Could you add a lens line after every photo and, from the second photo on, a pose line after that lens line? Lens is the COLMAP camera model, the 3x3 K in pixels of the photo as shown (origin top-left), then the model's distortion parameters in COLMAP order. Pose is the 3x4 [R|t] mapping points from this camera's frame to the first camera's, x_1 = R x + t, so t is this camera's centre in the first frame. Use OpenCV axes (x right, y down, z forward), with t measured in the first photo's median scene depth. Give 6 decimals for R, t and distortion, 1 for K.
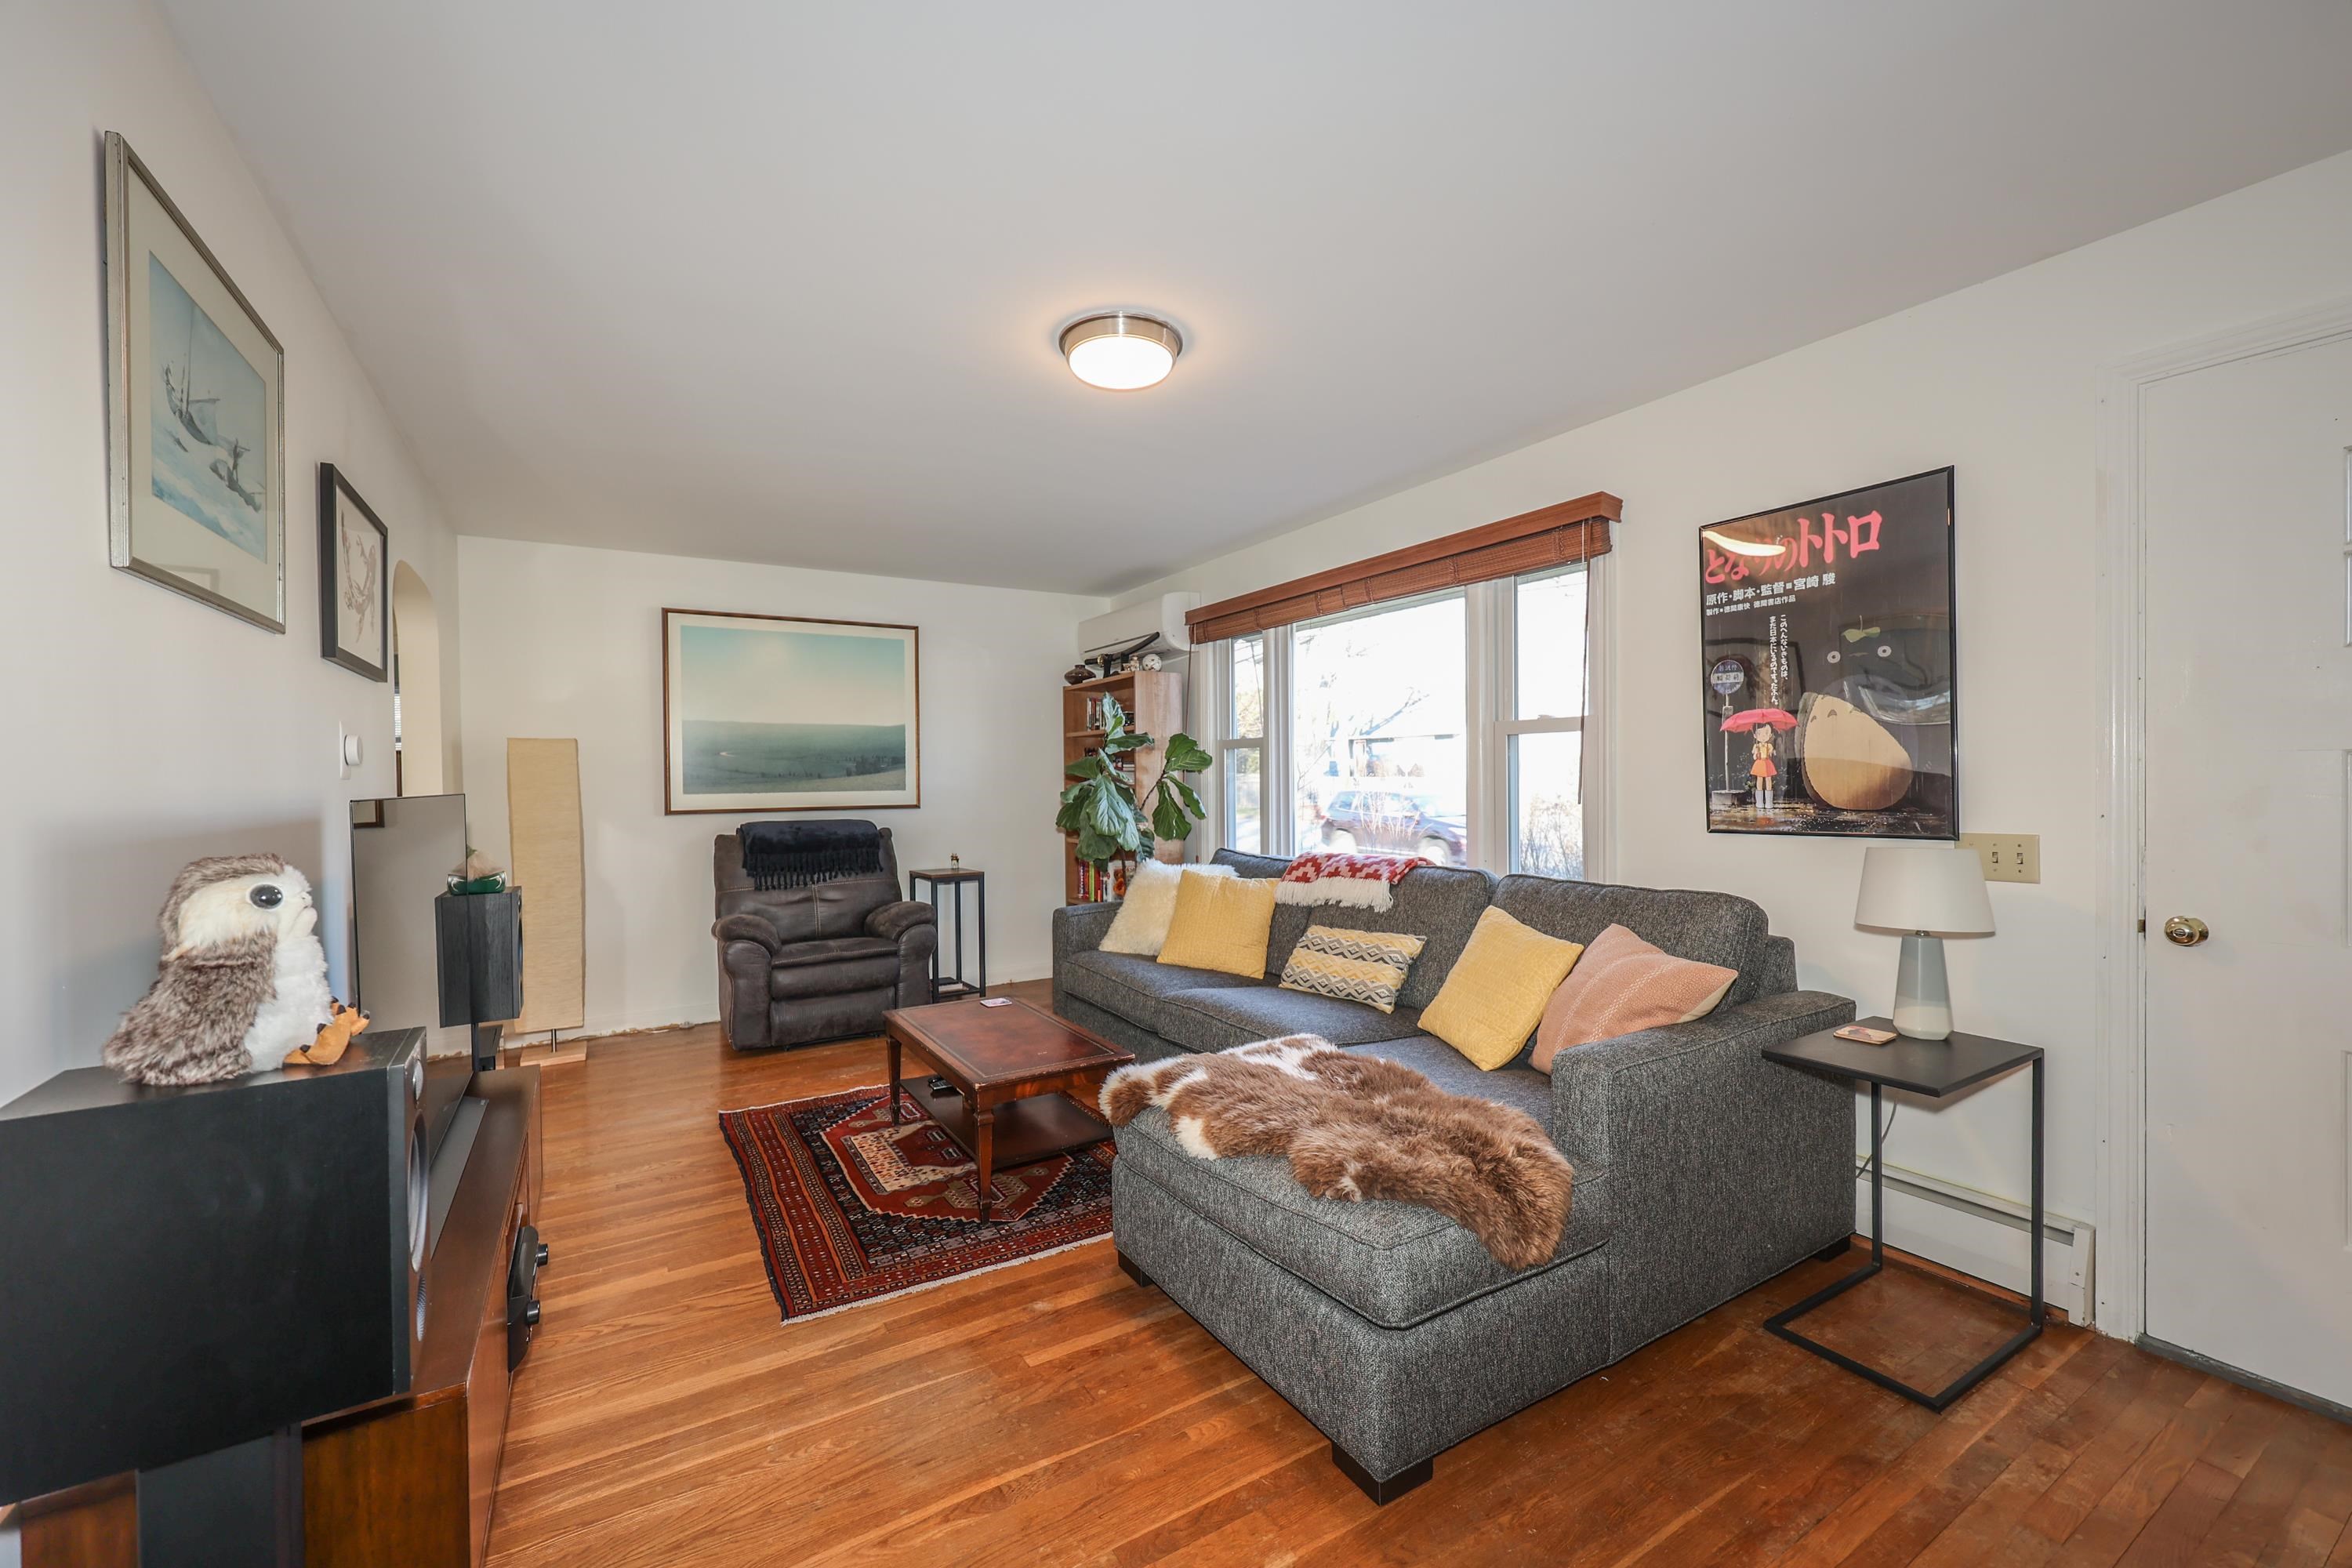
lens RADIAL K [[952.7, 0, 1175.7], [0, 952.7, 790.3], [0, 0, 1]] dist [0.000207, -0.000143]
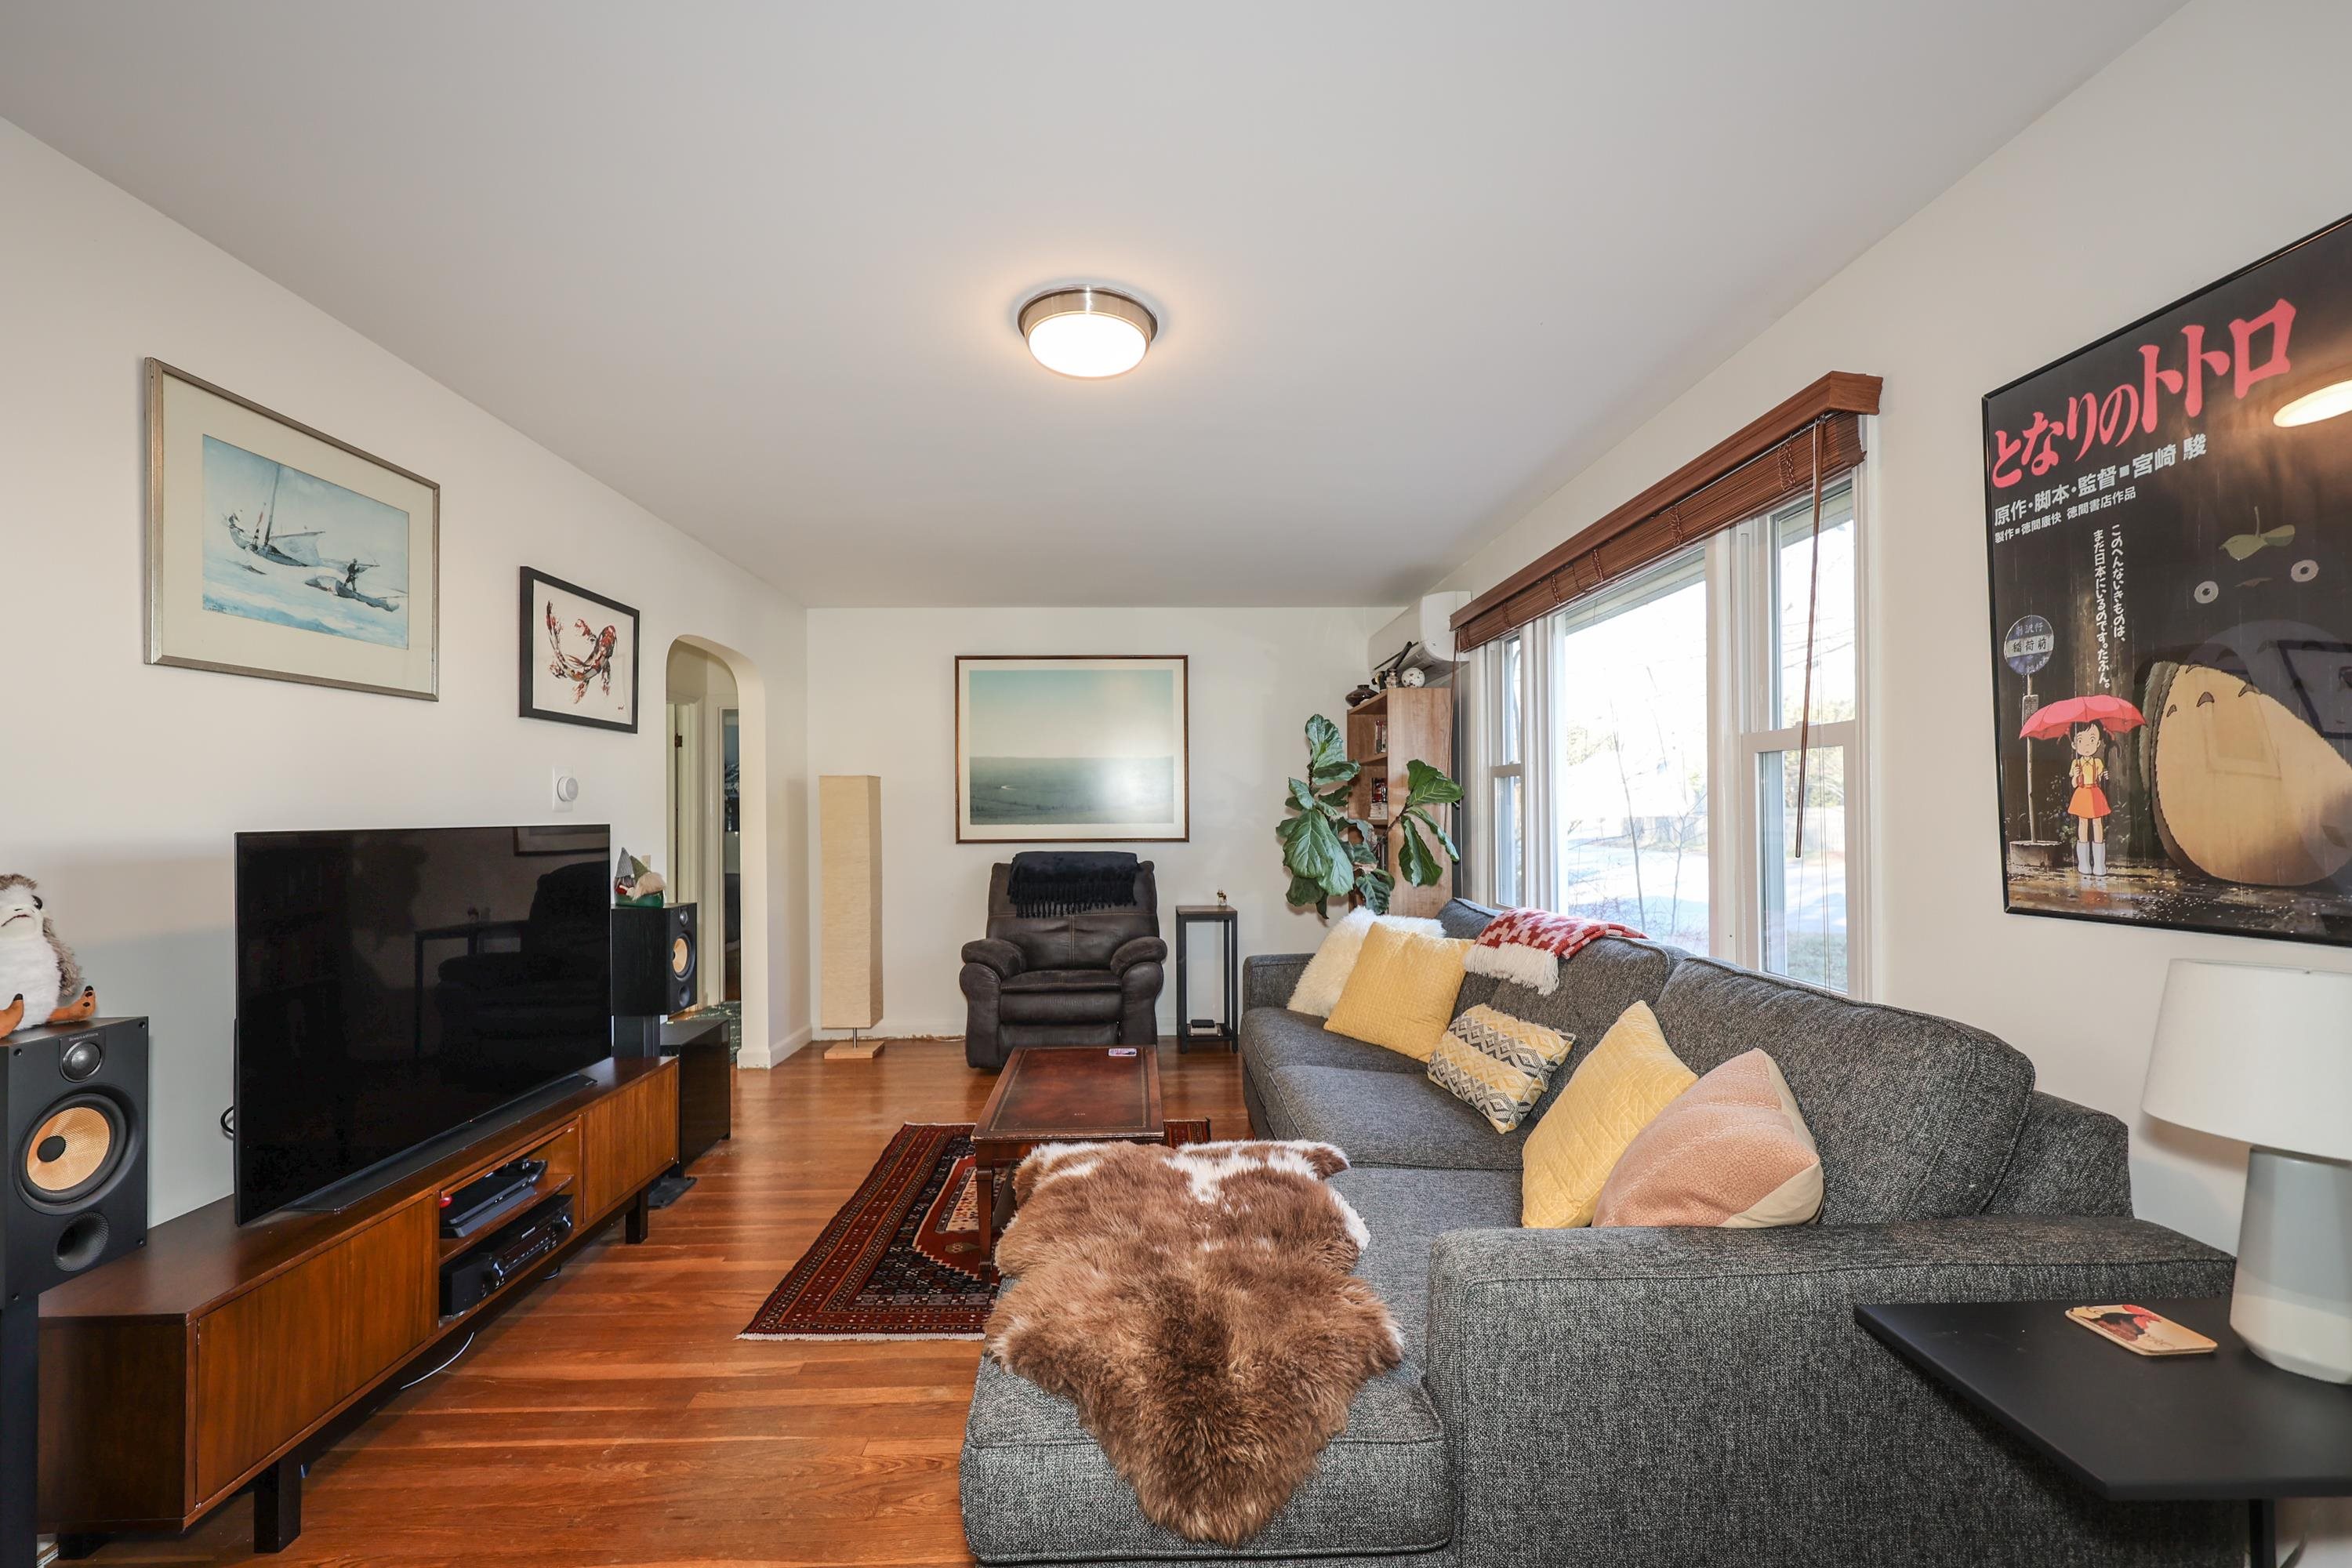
lens RADIAL K [[992.7, 0, 1177.5], [0, 992.7, 800.2], [0, 0, 1]] dist [0.002531, -0.000430]
pose [[0.868903, -0.000801, -0.494982, 0.432261], [-0.009909, 0.999770, -0.019012, -0.008064], [0.494883, 0.021424, 0.868695, 0.223945]]
